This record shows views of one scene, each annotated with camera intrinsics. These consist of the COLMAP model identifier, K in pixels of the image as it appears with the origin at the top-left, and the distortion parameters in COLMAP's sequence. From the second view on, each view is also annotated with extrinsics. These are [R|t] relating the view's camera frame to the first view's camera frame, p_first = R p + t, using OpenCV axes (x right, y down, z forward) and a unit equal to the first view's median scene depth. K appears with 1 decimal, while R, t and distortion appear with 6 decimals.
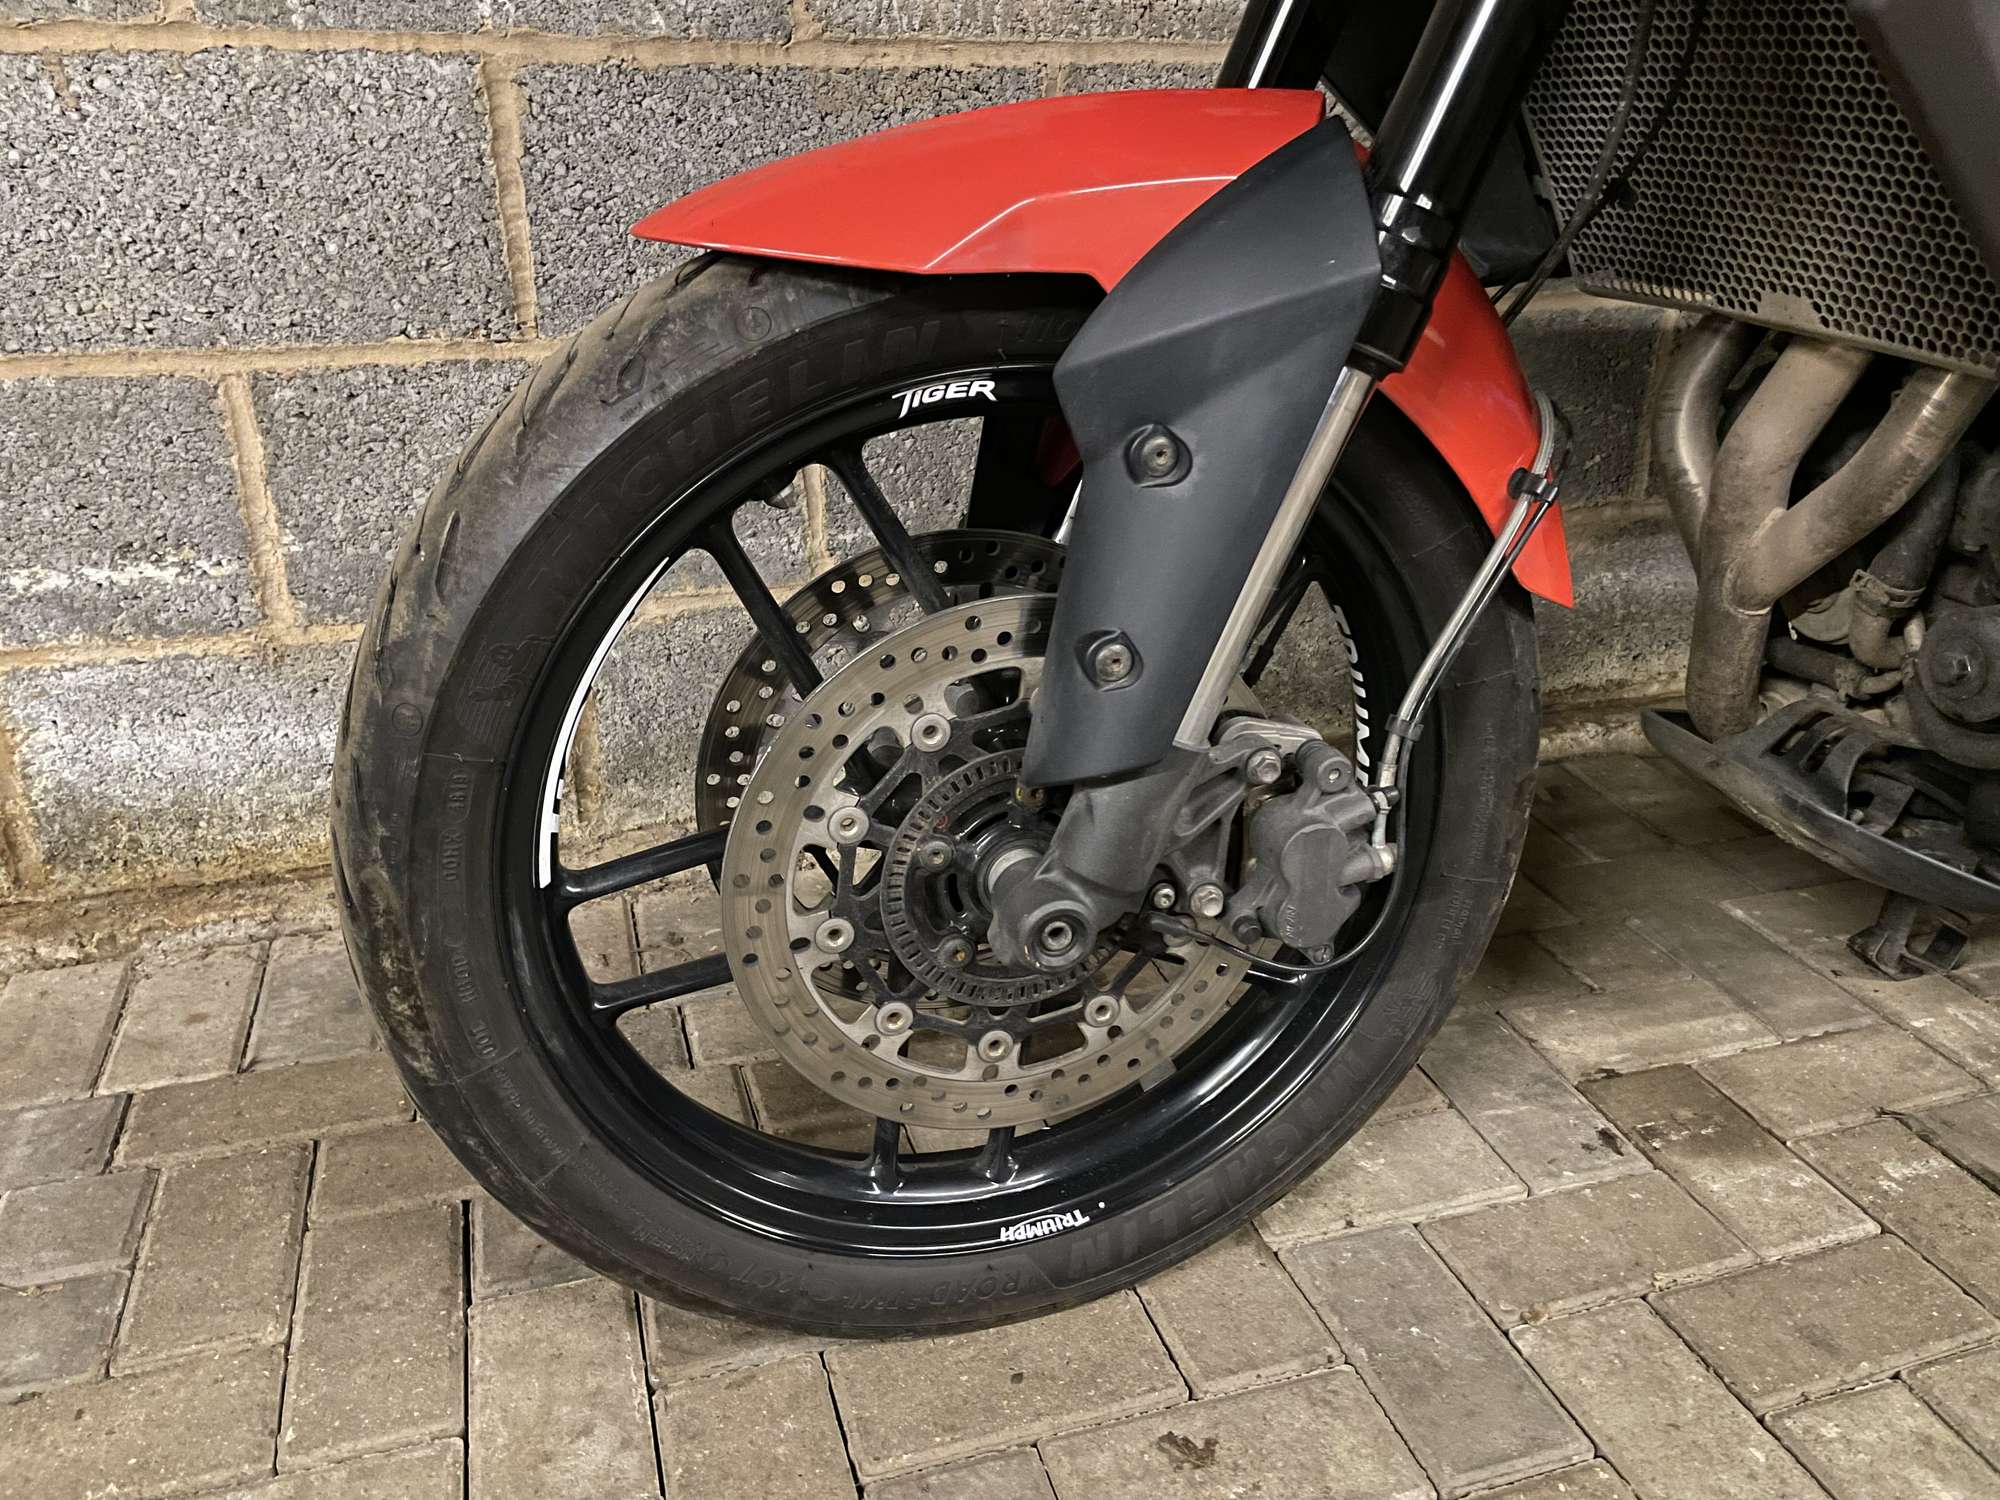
lens RADIAL K [[1528.4, 0, 994.5], [0, 1528.4, 743.2], [0, 0, 1]] dist [0.082142, -0.119412]
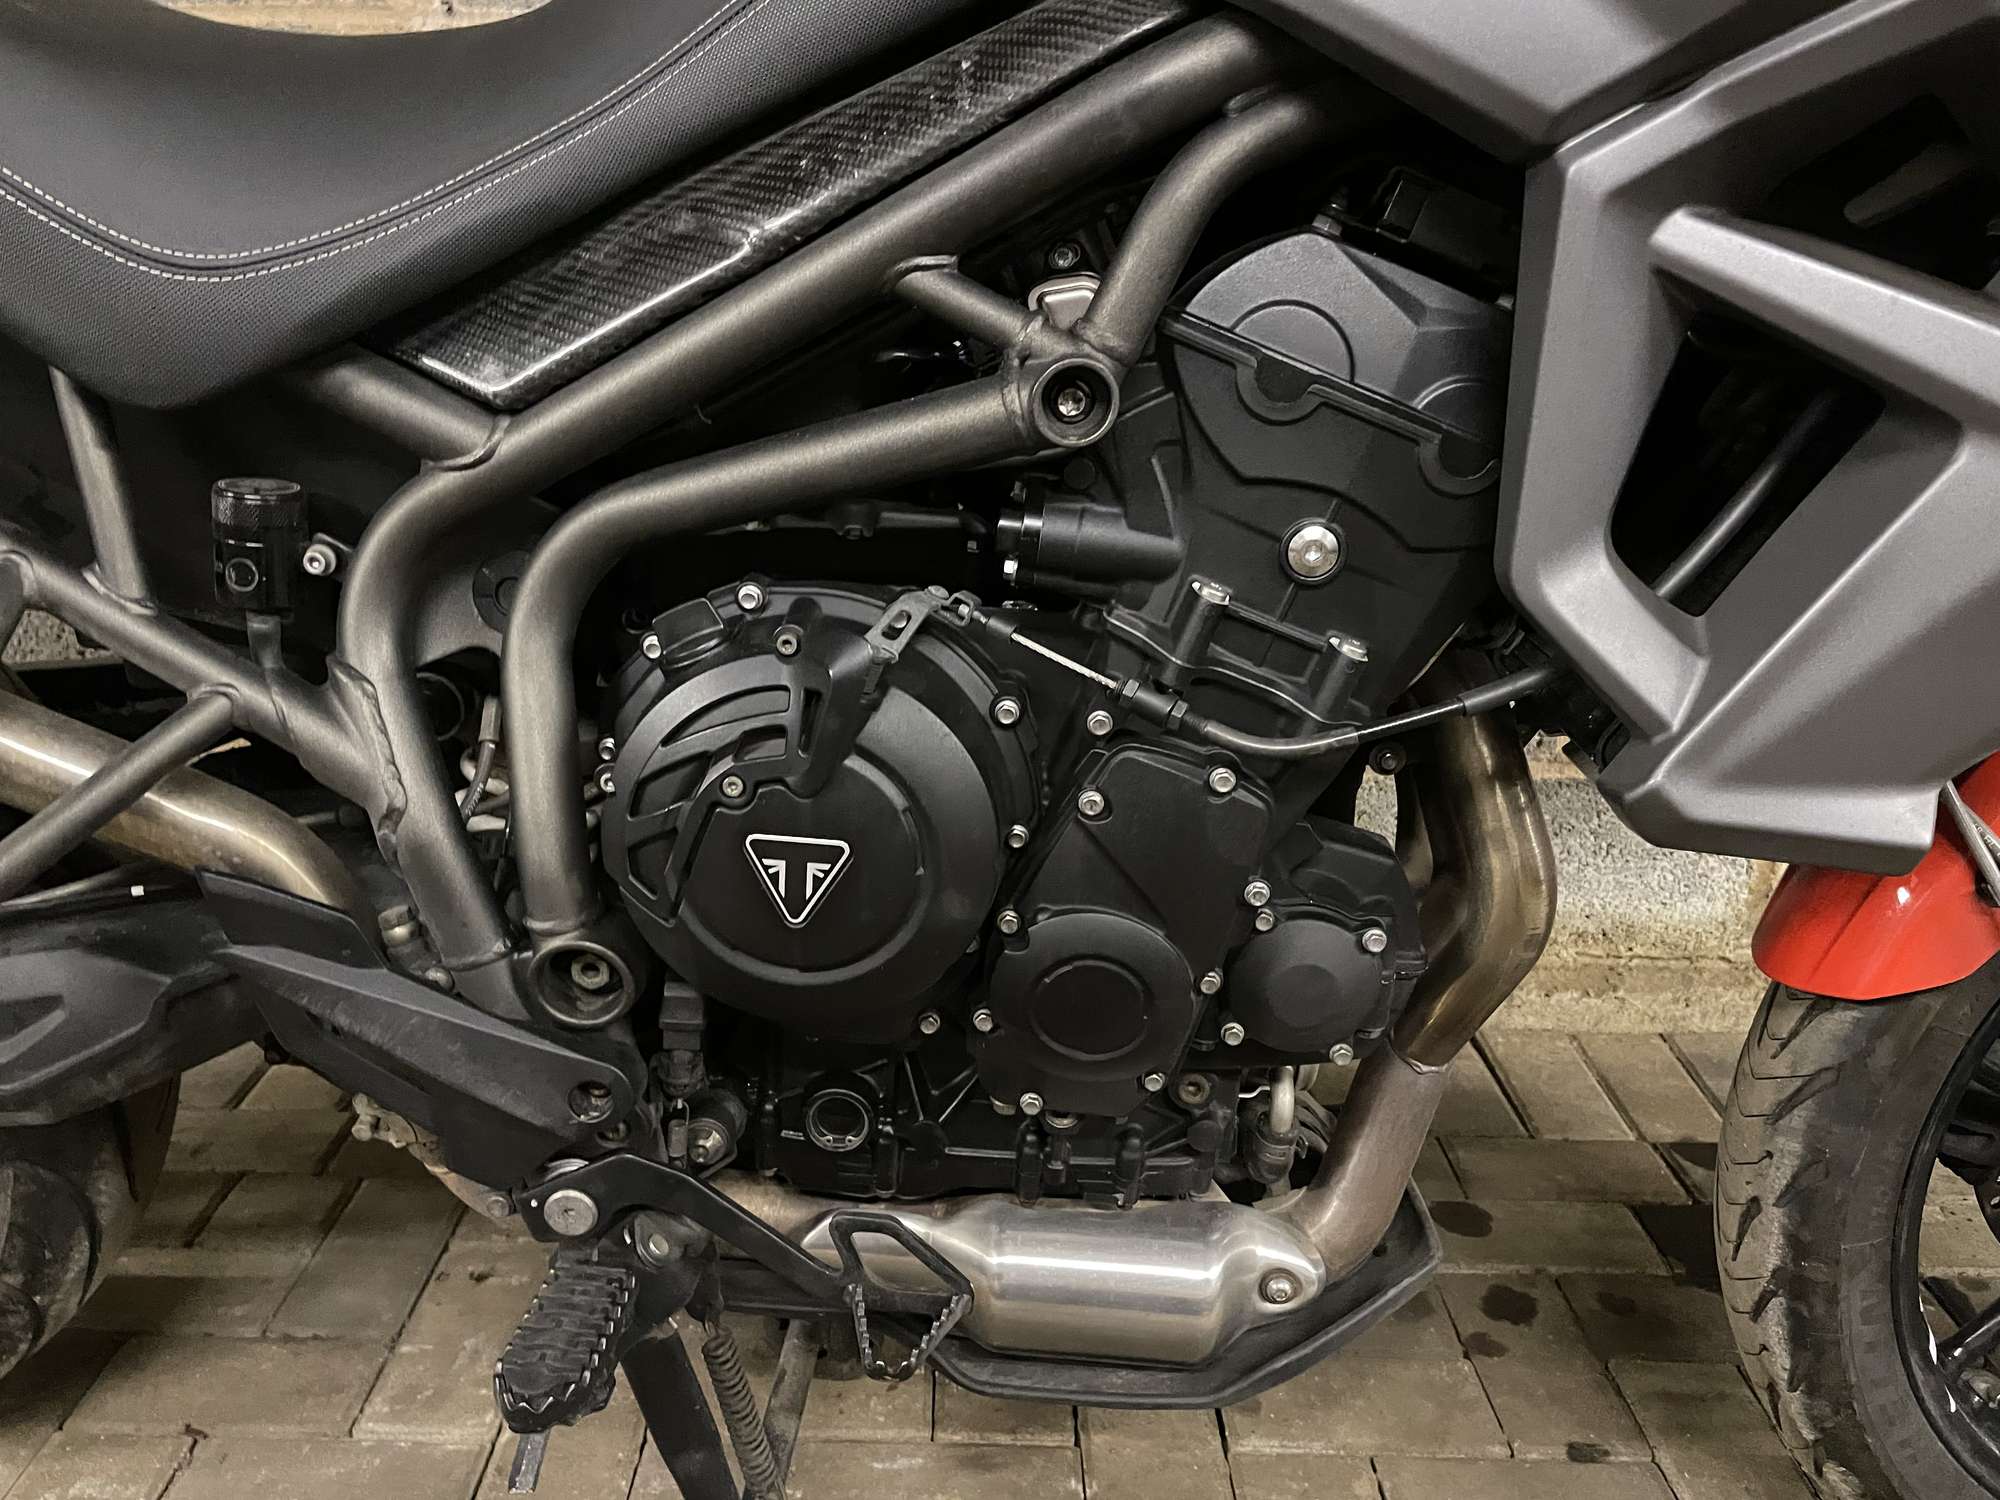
lens RADIAL K [[1528.4, 0, 987.4], [0, 1528.4, 754.0], [0, 0, 1]] dist [0.082142, -0.119412]
pose [[0.955467, 0.112175, -0.272946, 1.150027], [-0.134051, 0.988982, -0.062804, -0.155976], [0.262894, 0.096595, 0.959977, 0.182002]]
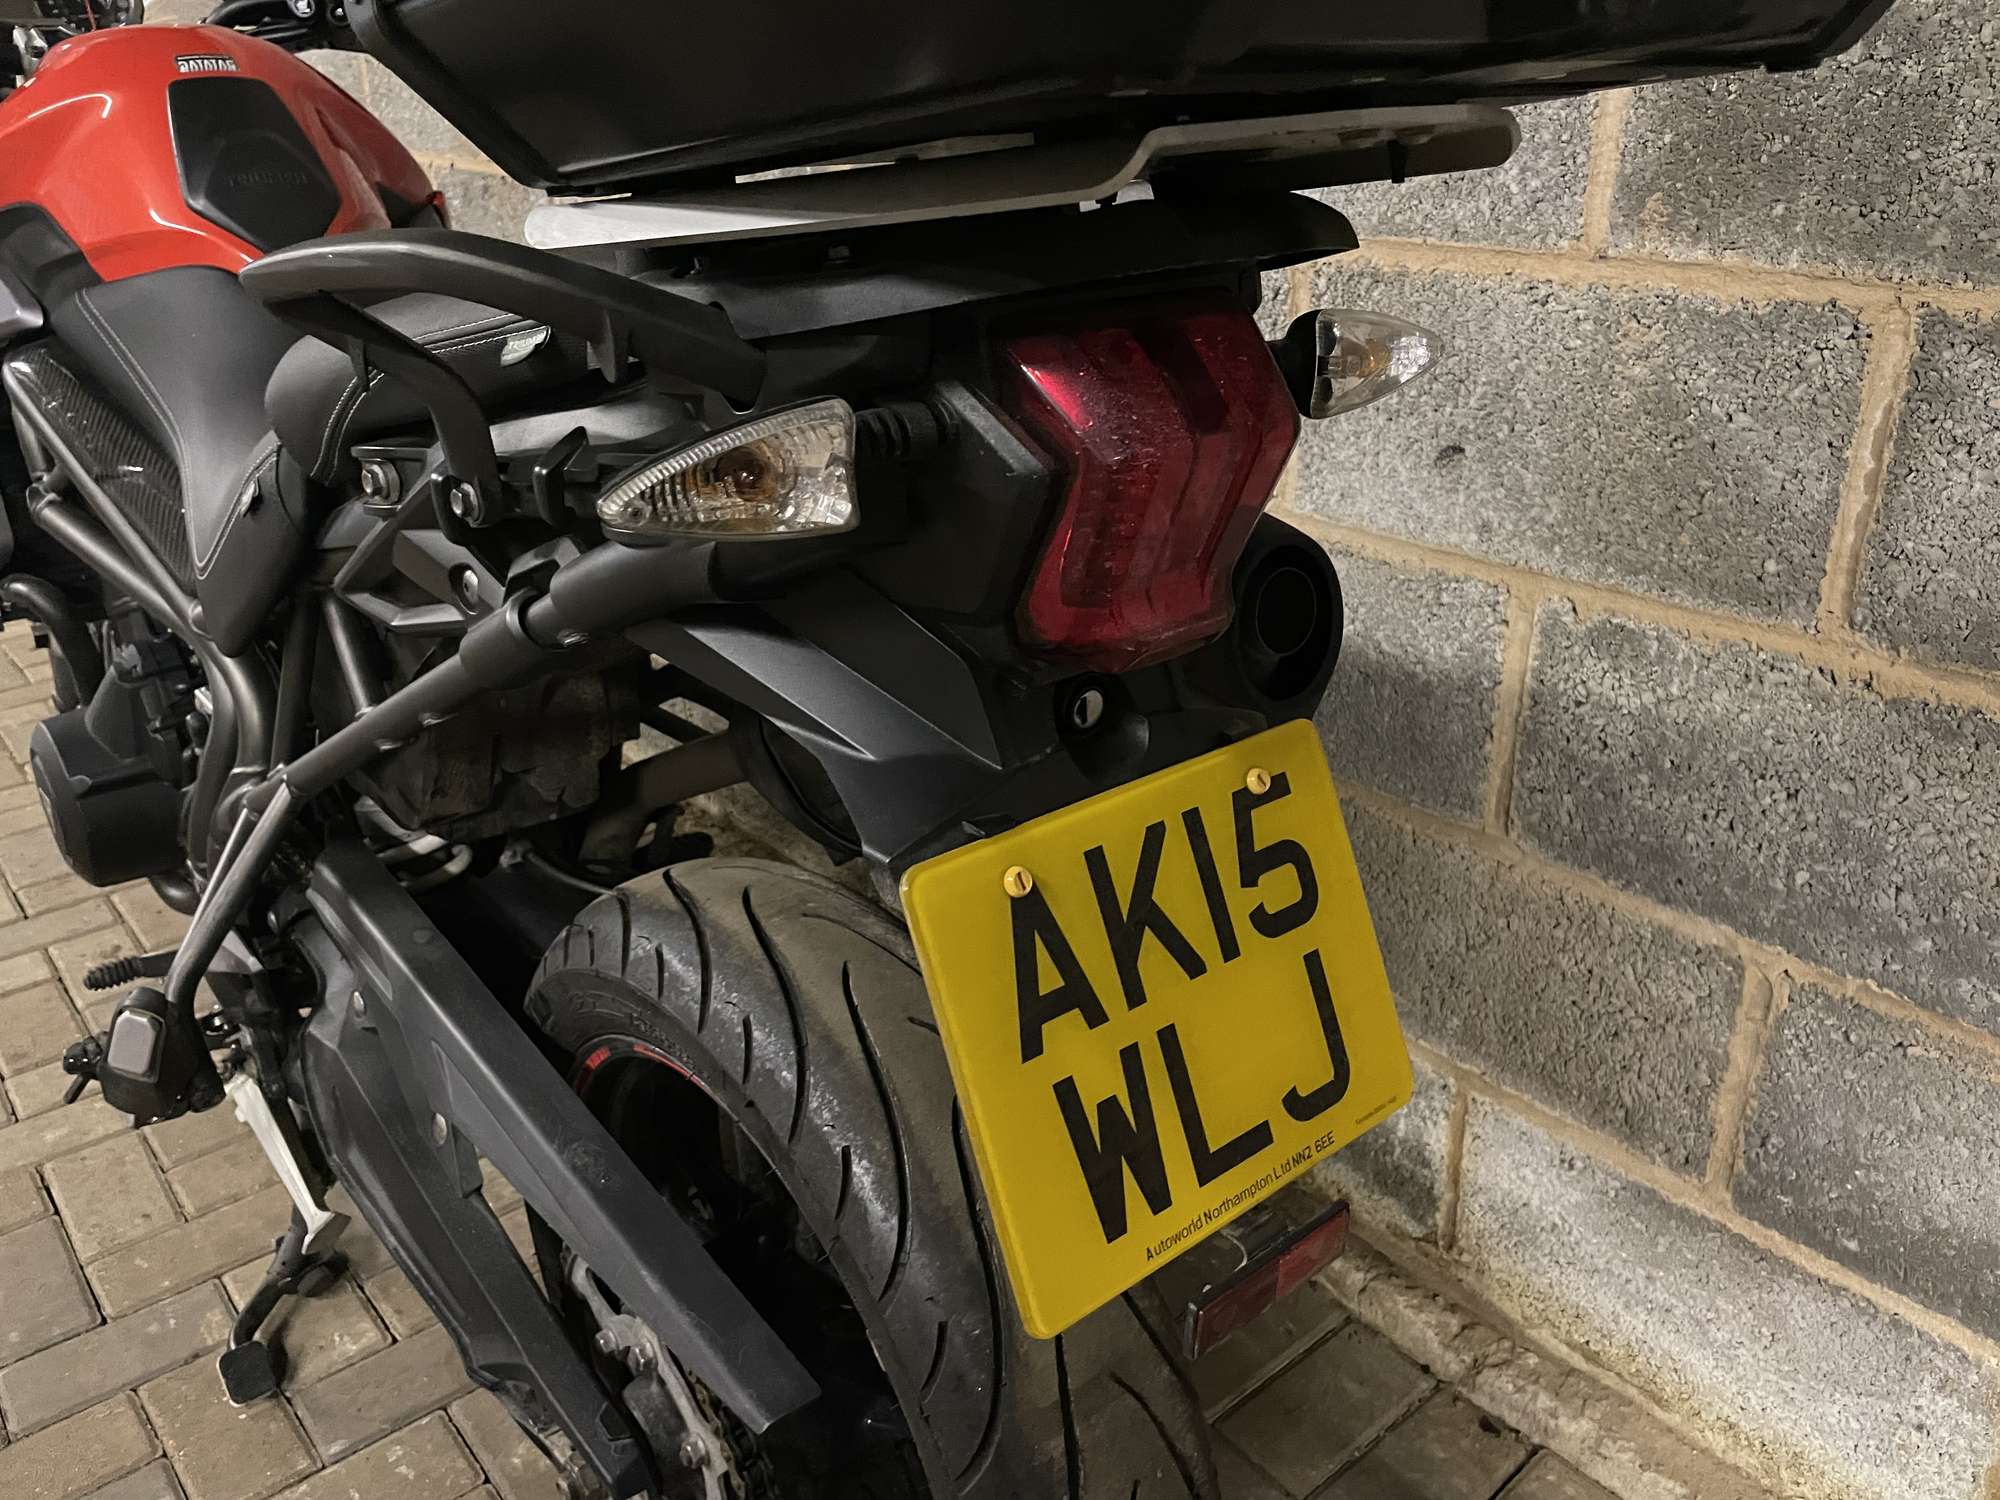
lens RADIAL K [[1528.4, 0, 994.8], [0, 1528.4, 736.1], [0, 0, 1]] dist [0.082142, -0.119412]
pose [[0.390164, 0.360695, -0.847155, 1.797034], [-0.361127, 0.906301, 0.219558, -0.606275], [0.846971, 0.220267, 0.483862, 0.645720]]
